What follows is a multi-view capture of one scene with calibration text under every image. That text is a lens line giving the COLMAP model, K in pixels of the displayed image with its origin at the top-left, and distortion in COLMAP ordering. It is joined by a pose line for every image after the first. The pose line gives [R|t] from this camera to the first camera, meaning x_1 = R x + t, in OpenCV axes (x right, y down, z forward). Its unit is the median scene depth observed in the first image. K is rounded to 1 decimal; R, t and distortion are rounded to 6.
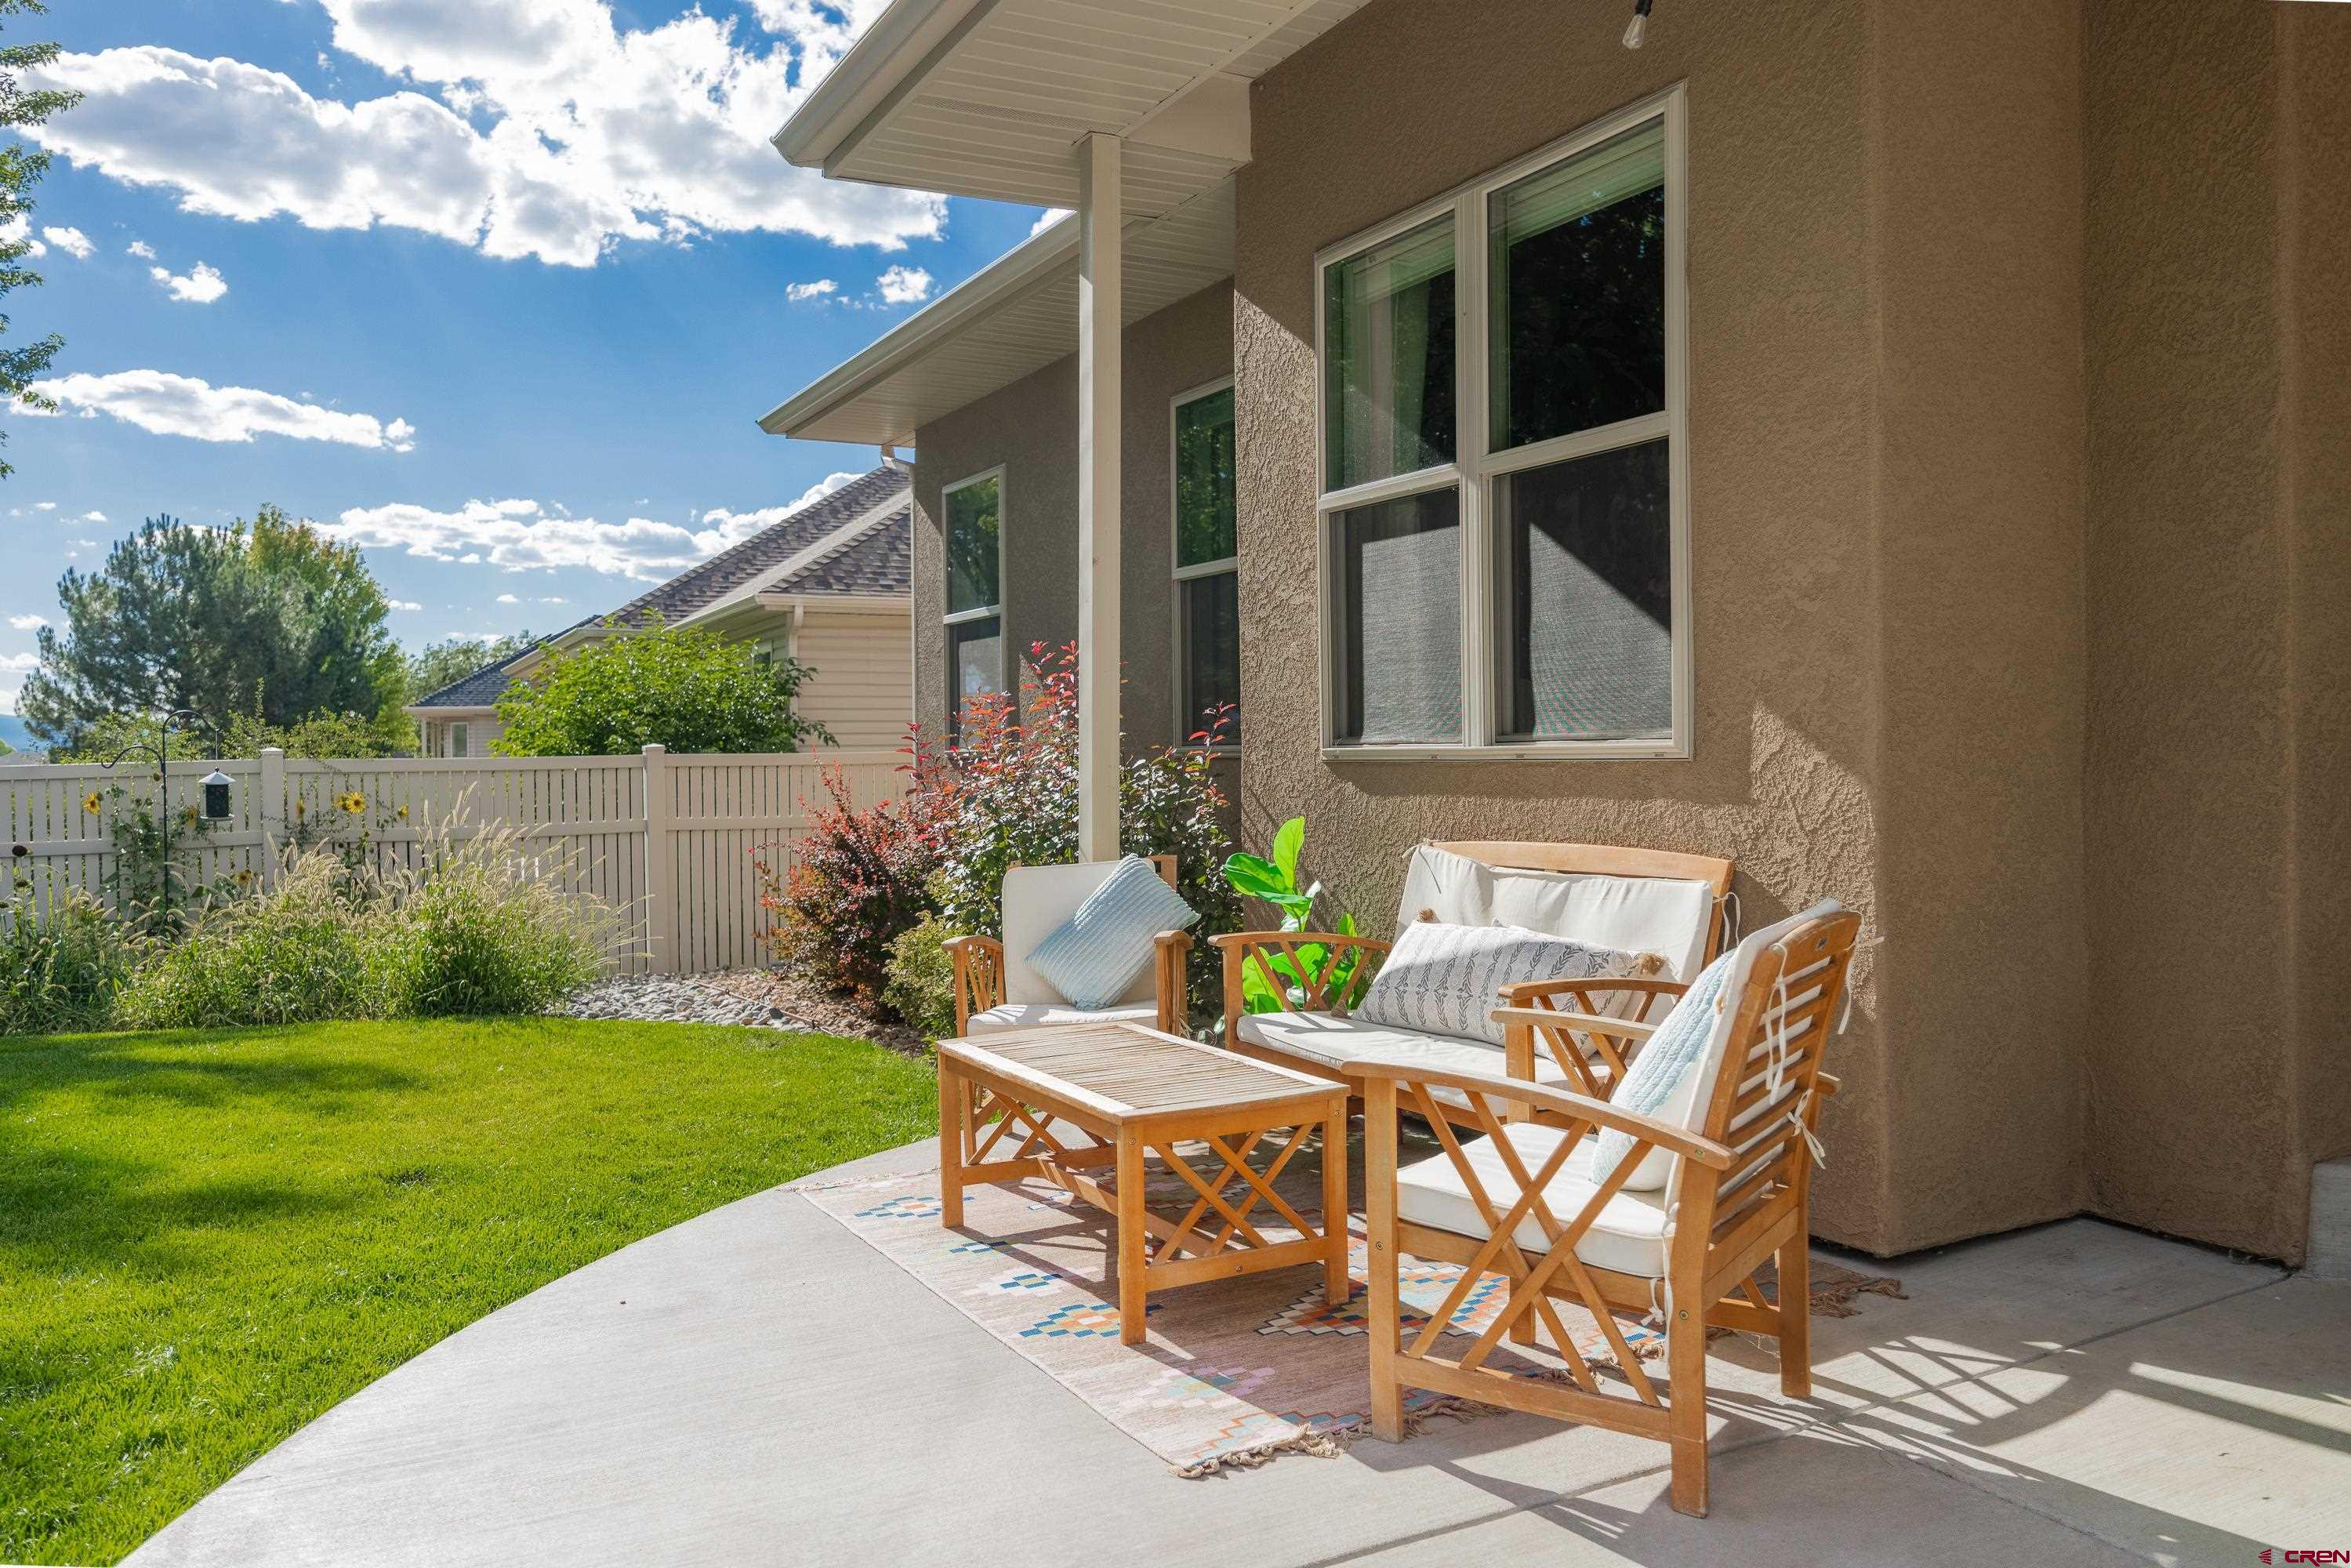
lens RADIAL K [[1745.5, 0, 1182.6], [0, 1745.5, 718.0], [0, 0, 1]] dist [-0.004907, -0.001771]
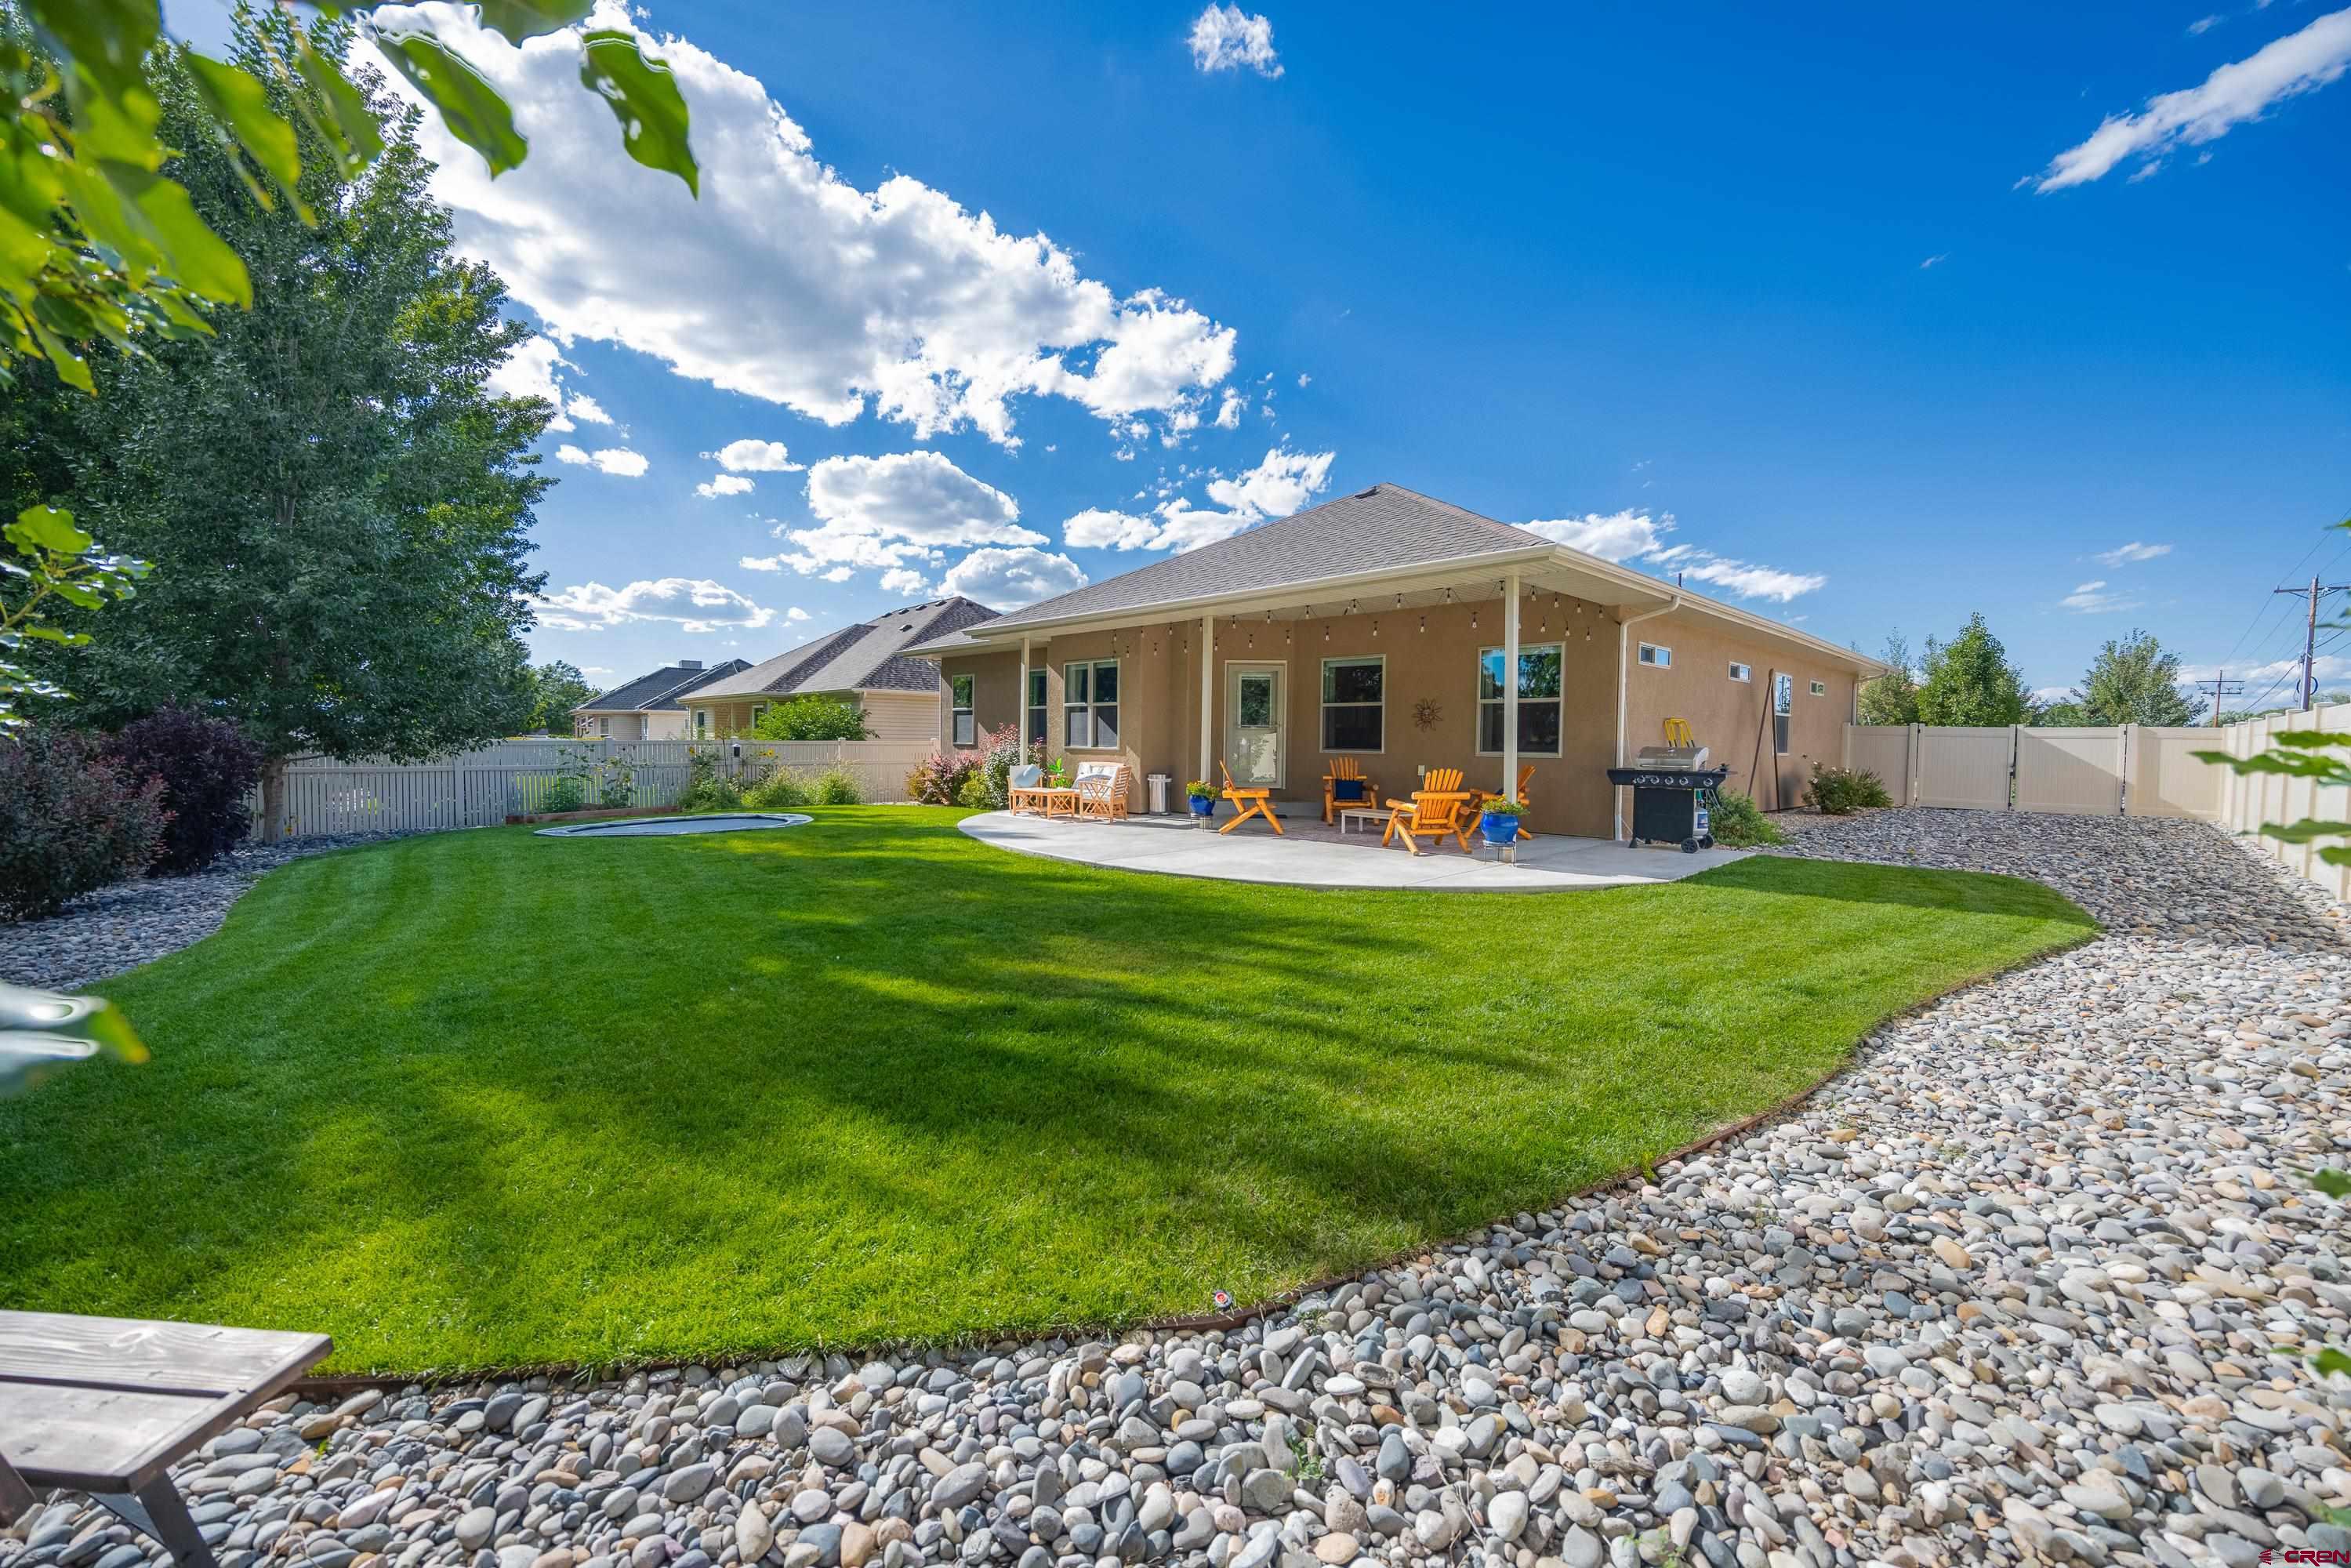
lens RADIAL K [[908.8, 0, 1173.2], [0, 908.8, 812.6], [0, 0, 1]] dist [0.000672, 0.000013]
pose [[0.962861, 0.001696, 0.269992, -0.434453], [-0.028612, 0.994990, 0.095789, -0.072844], [-0.268477, -0.099956, 0.958086, -2.295177]]
